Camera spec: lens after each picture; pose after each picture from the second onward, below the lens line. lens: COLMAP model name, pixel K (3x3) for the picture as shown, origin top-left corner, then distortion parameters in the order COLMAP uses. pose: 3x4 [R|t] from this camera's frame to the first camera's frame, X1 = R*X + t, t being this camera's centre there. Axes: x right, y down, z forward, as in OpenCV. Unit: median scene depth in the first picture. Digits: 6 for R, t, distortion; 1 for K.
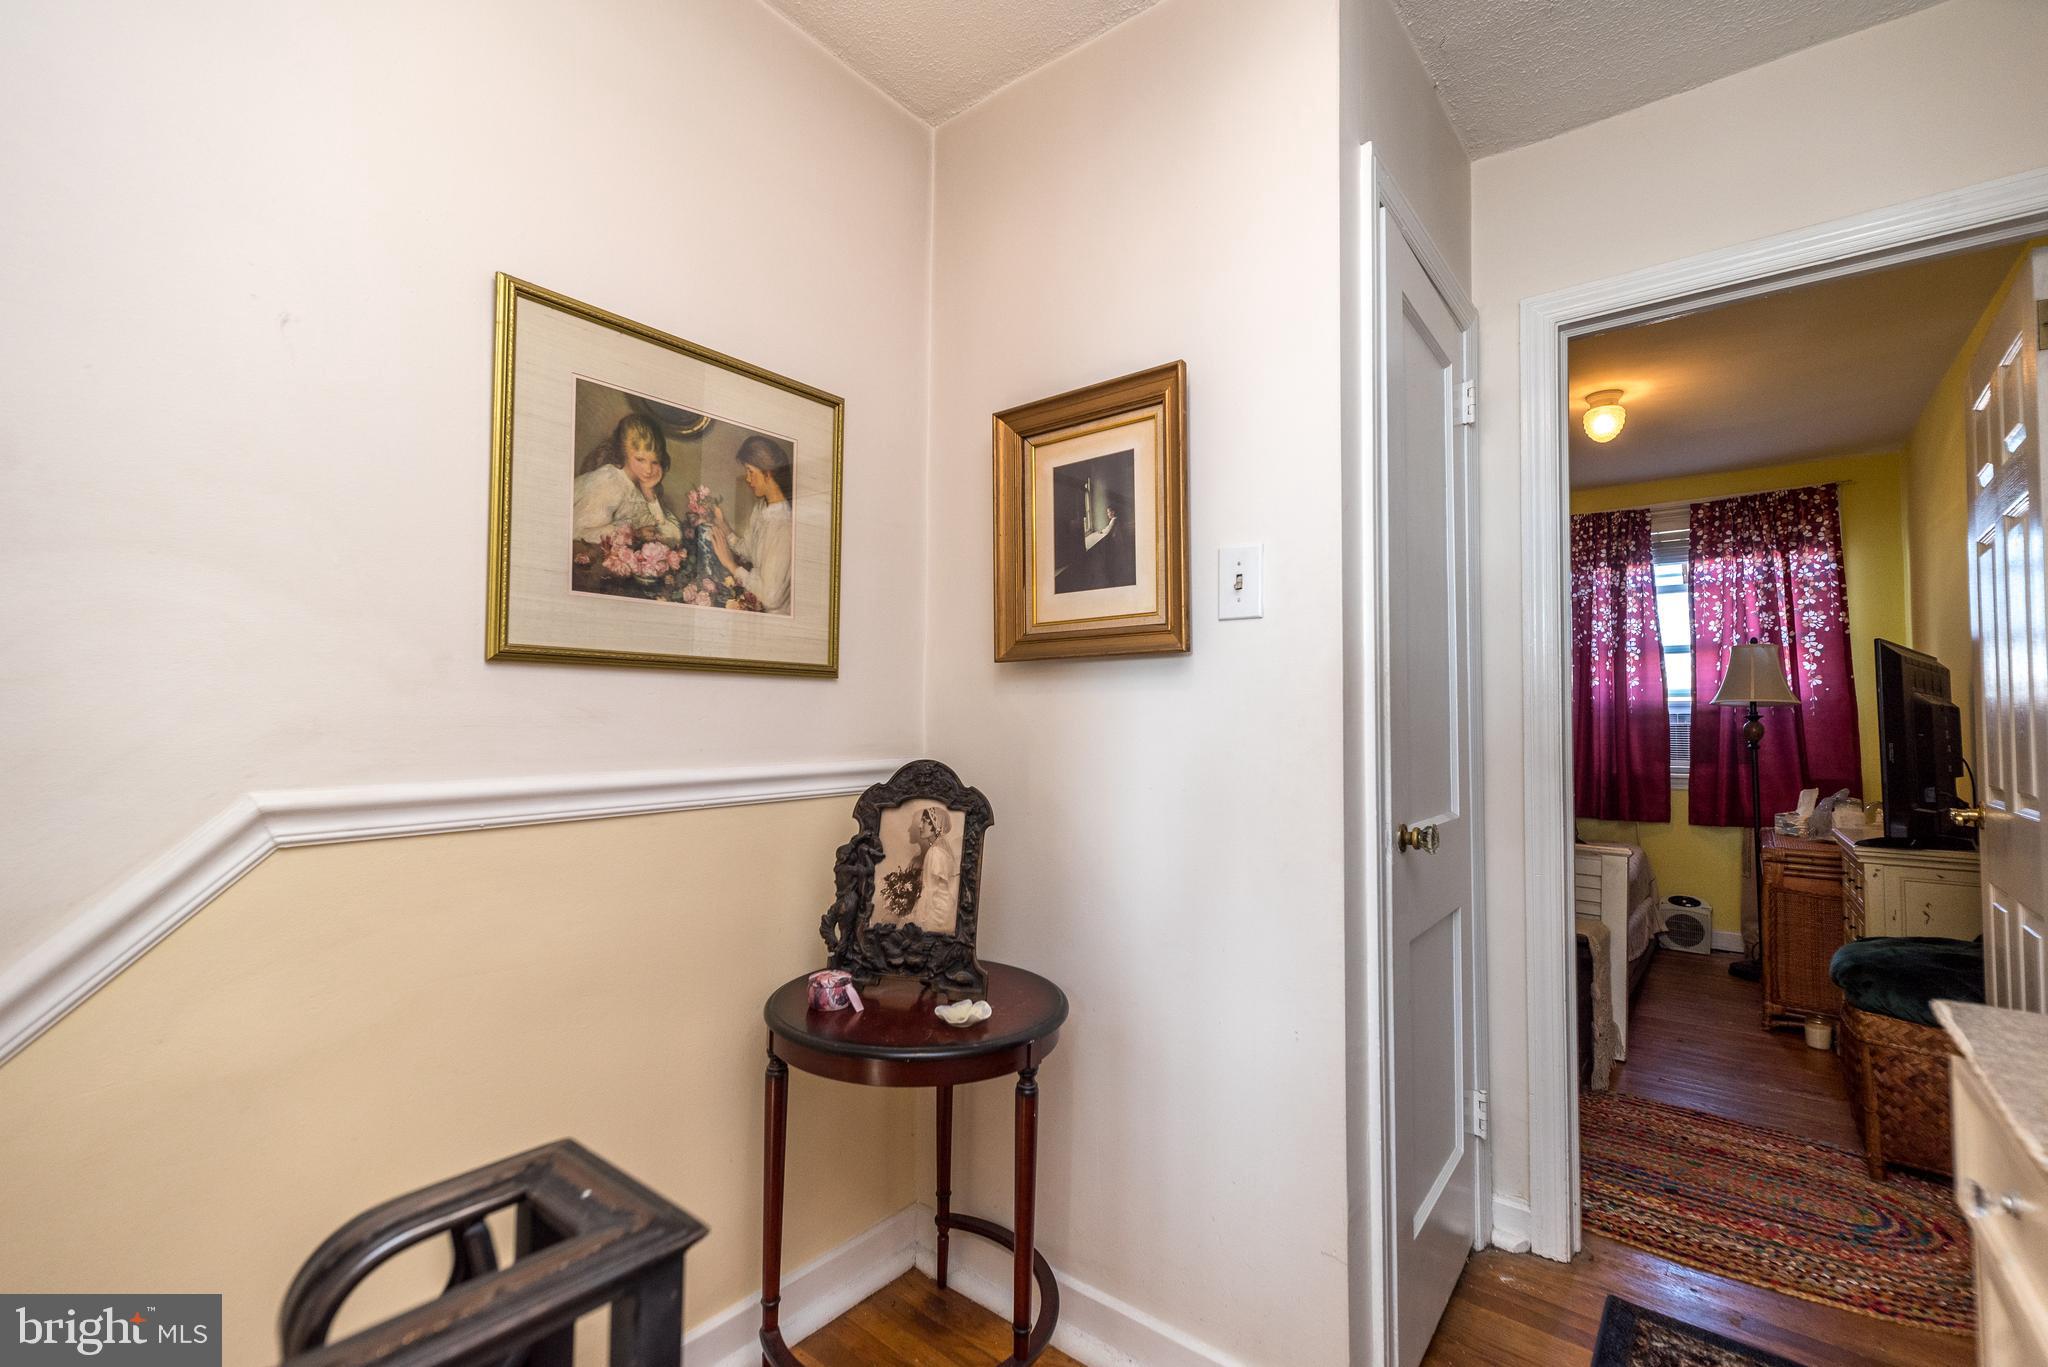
lens RADIAL K [[880.6, 0, 1030.2], [0, 880.6, 688.9], [0, 0, 1]] dist [0.005013, 0.001589]
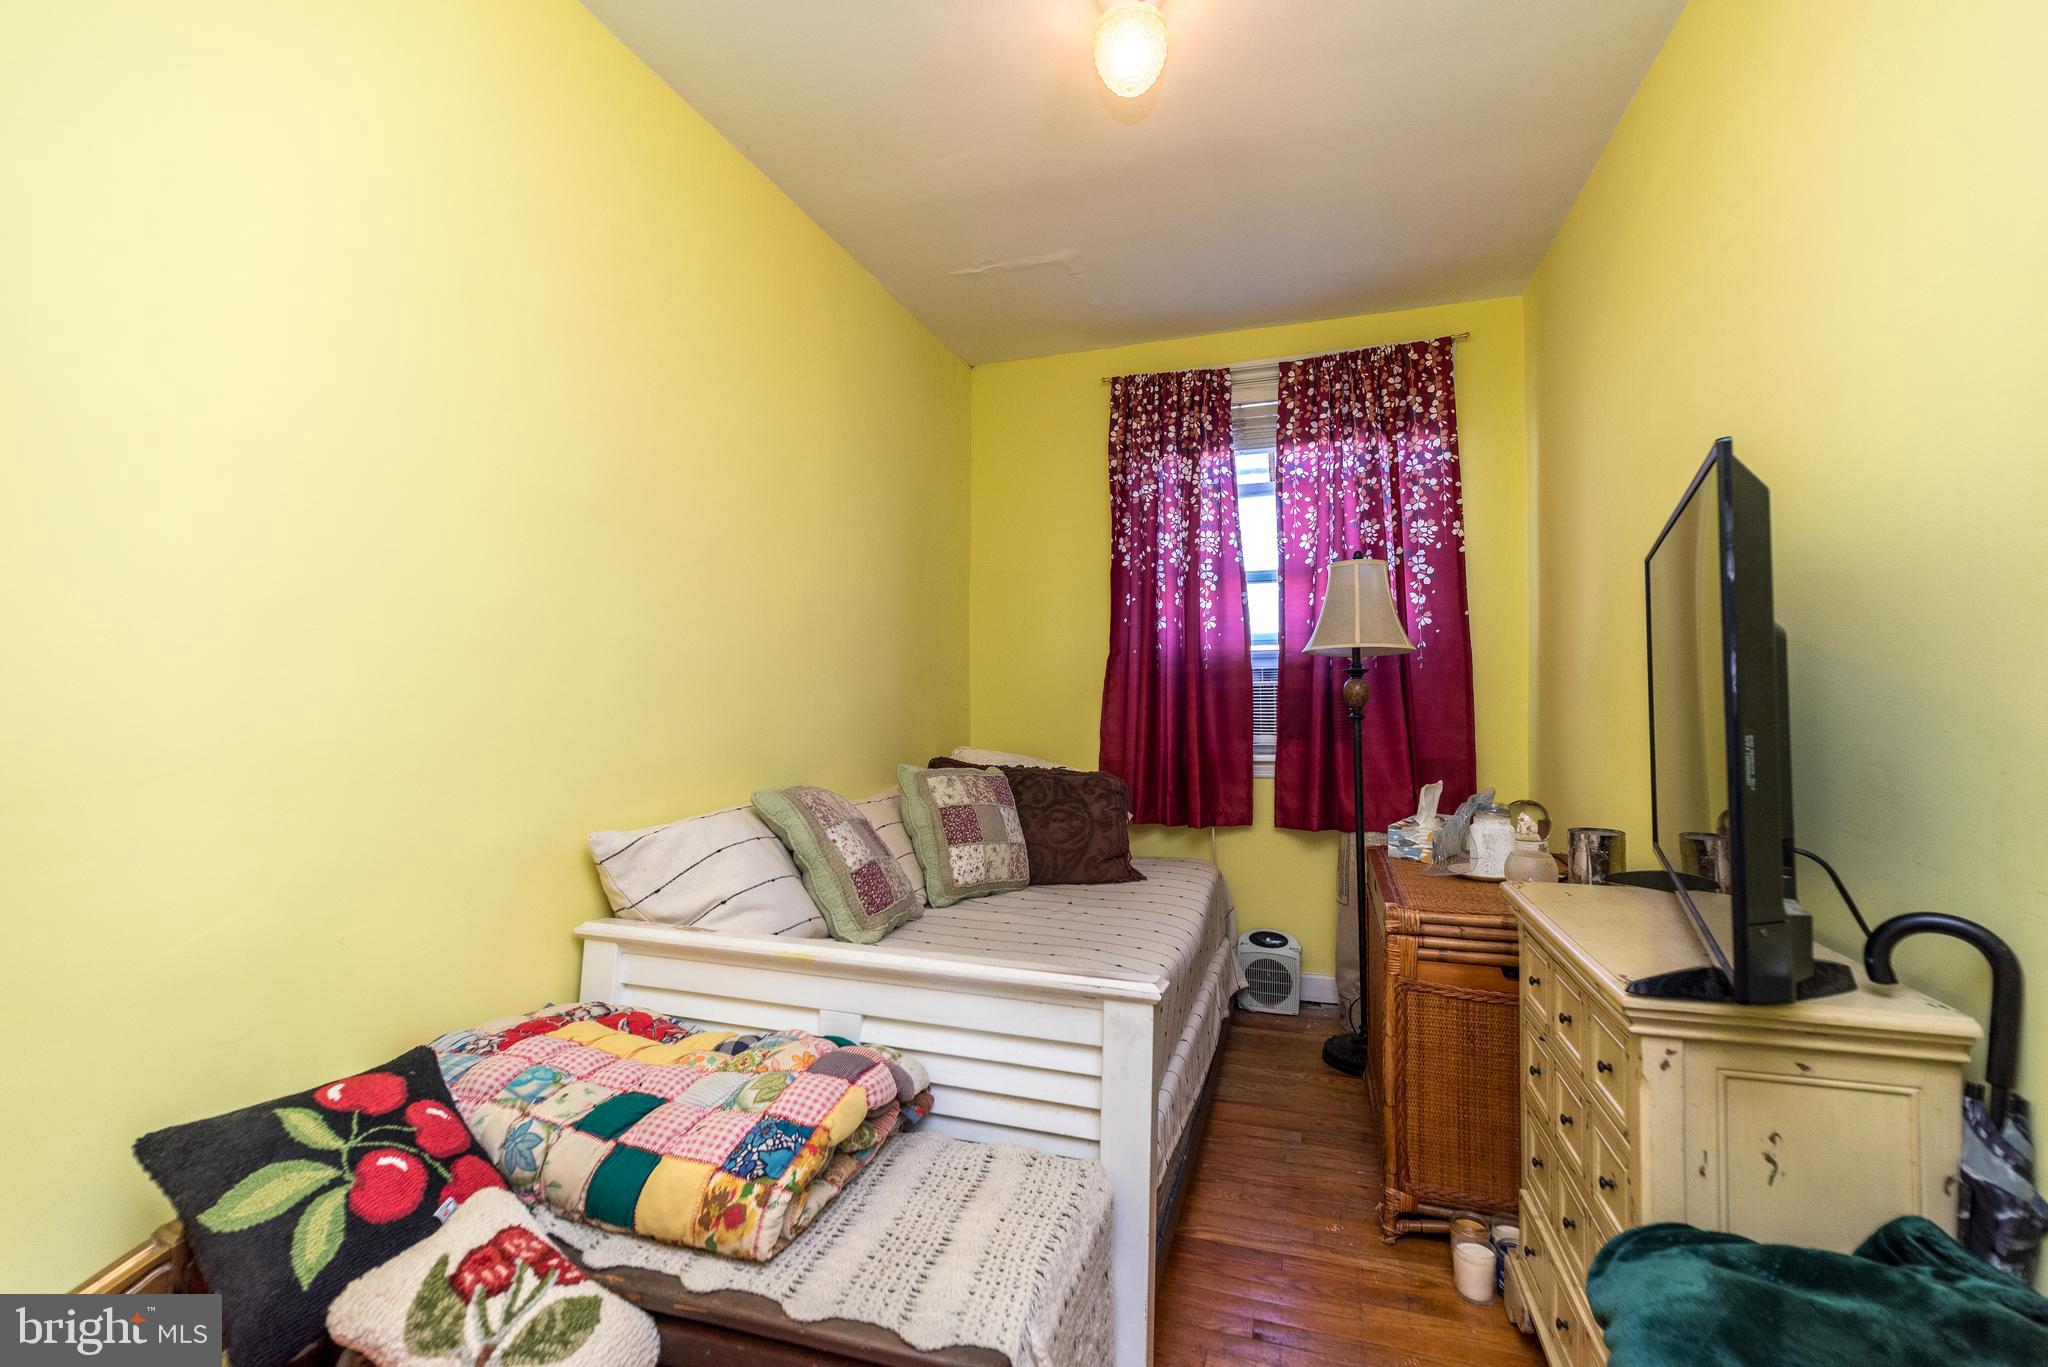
lens RADIAL K [[880.6, 0, 1019.5], [0, 880.6, 680.1], [0, 0, 1]] dist [0.005013, 0.001589]
pose [[0.936639, -0.015394, 0.349958, 0.317625], [0.004082, 0.999446, 0.033039, 0.013943], [-0.350272, -0.029517, 0.936183, 0.426163]]
